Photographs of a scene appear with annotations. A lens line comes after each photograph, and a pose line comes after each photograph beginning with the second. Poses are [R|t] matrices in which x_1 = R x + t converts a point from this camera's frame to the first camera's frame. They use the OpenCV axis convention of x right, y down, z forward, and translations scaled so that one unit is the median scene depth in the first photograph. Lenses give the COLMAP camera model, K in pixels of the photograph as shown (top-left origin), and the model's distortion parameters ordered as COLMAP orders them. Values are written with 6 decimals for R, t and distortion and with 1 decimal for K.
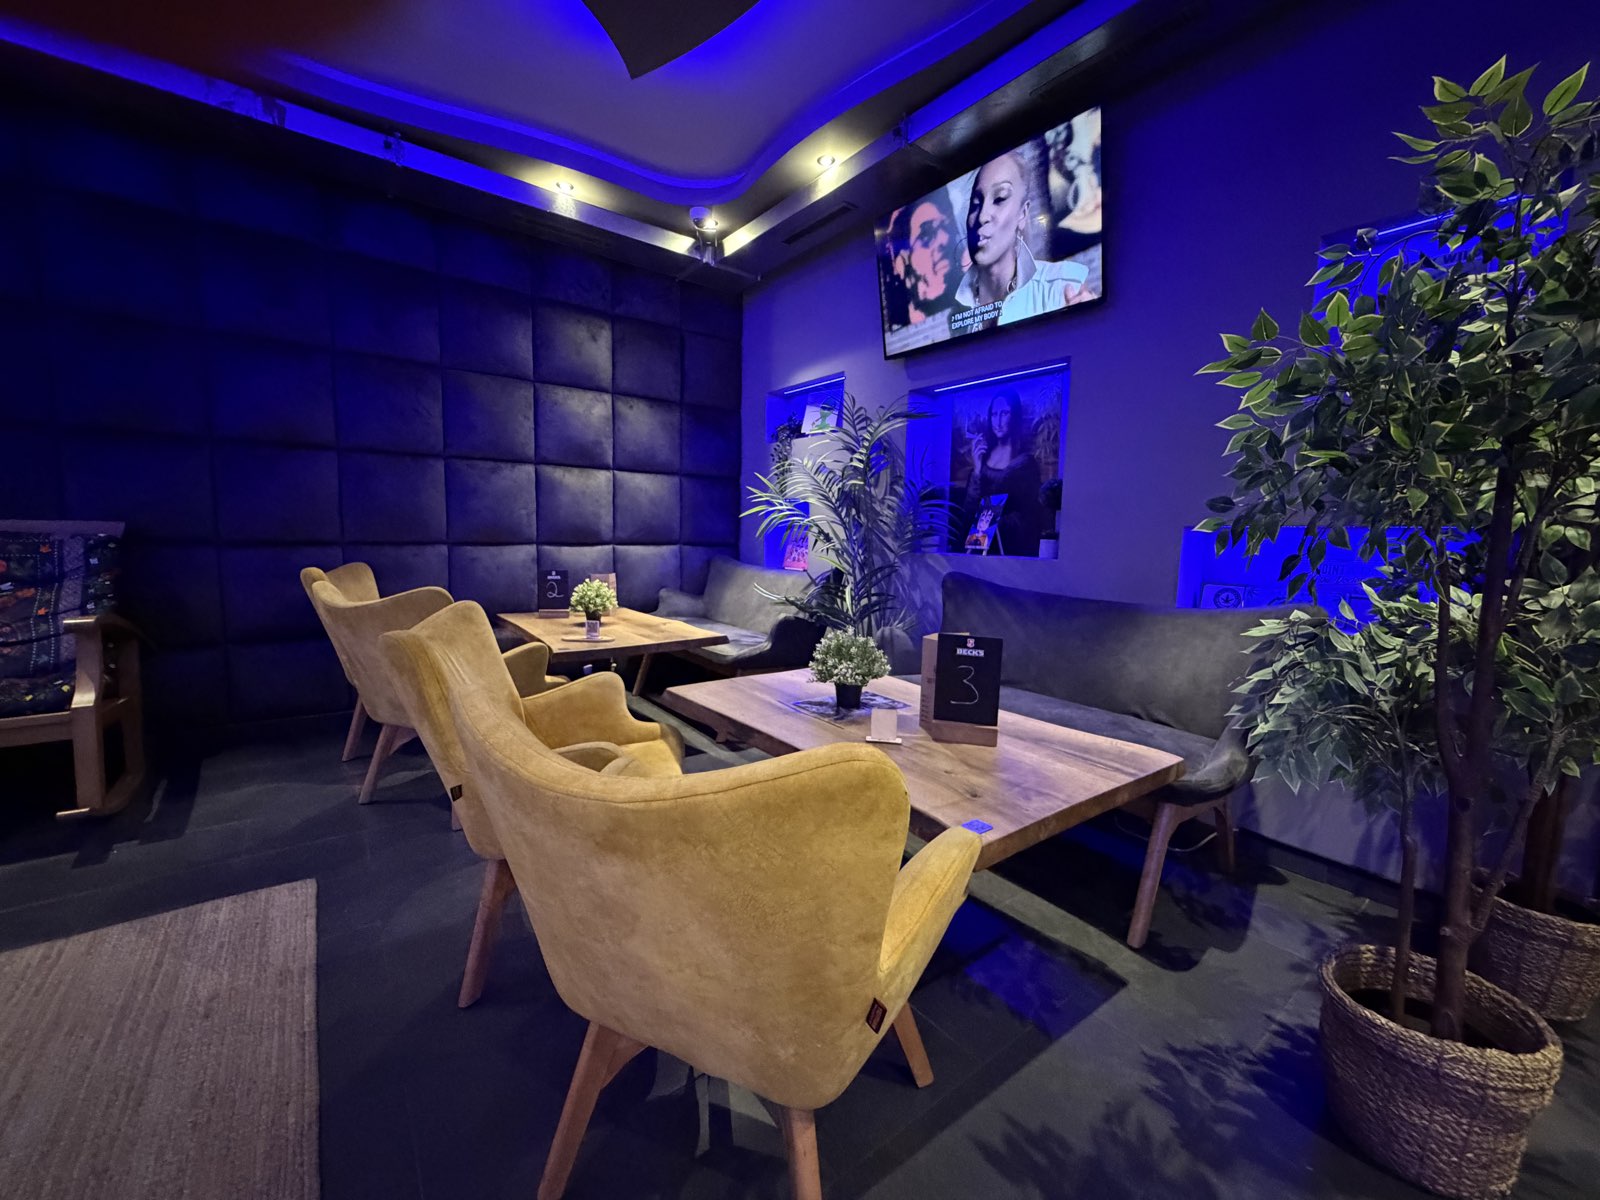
lens RADIAL K [[643.7, 0, 799.3], [0, 643.7, 595.9], [0, 0, 1]] dist [0.000427, 0.000002]
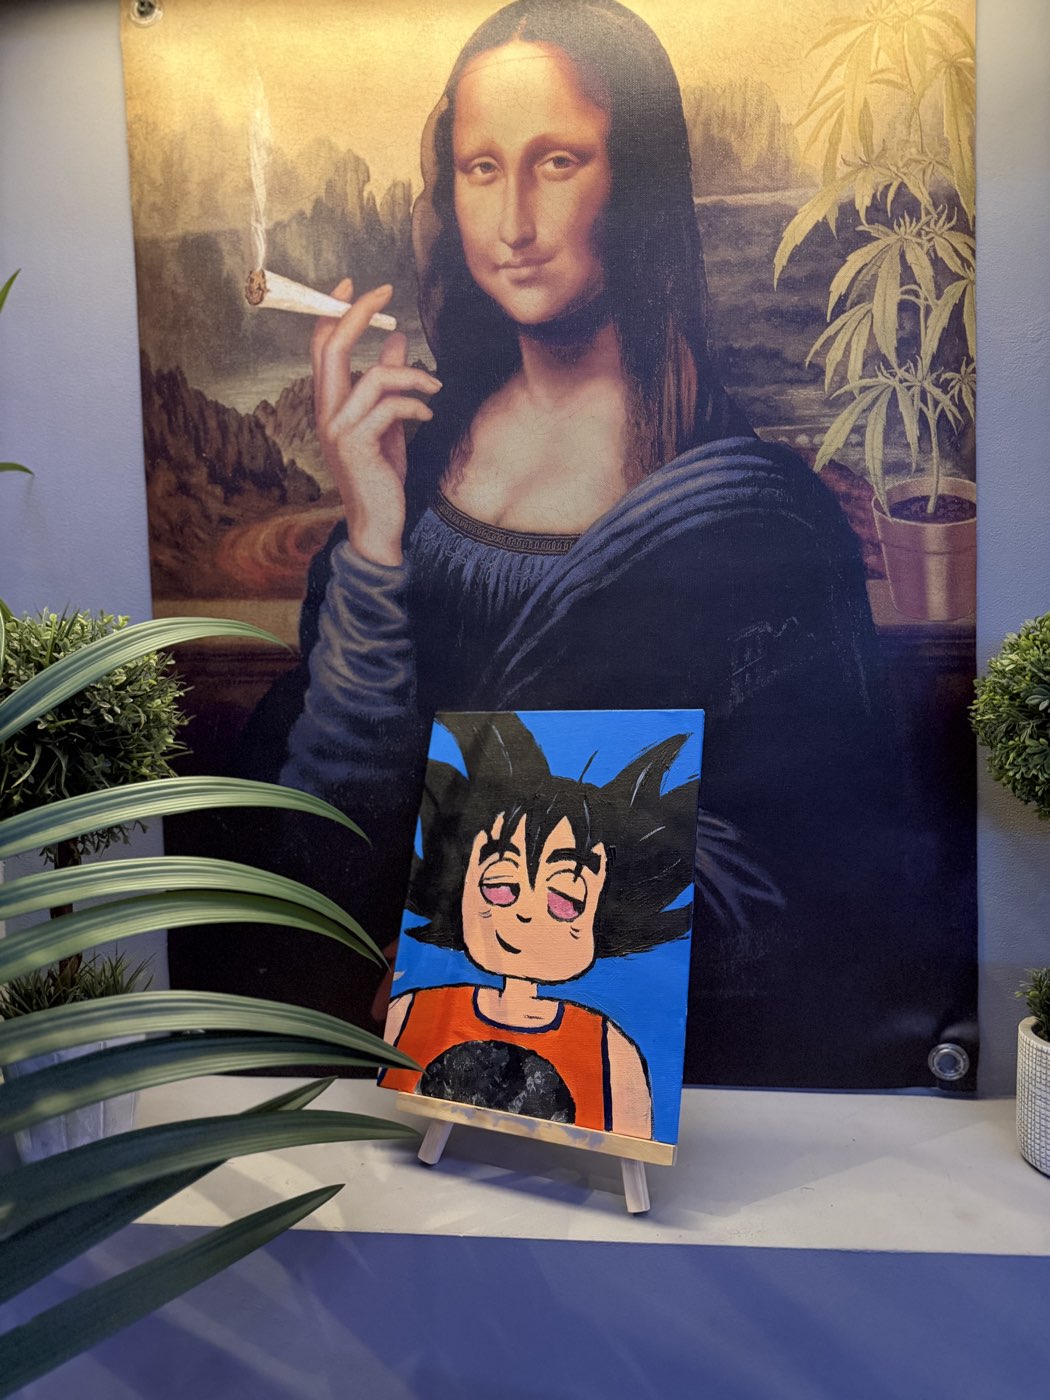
lens RADIAL K [[996.4, 0, 525.2], [0, 996.4, 700.3], [0, 0, 1]] dist [-0.031653, -0.003161]
pose [[0.692726, -0.101612, 0.714006, 0.134524], [0.108588, 0.993434, 0.036027, -0.164718], [-0.712979, 0.052575, 0.699212, 0.832977]]
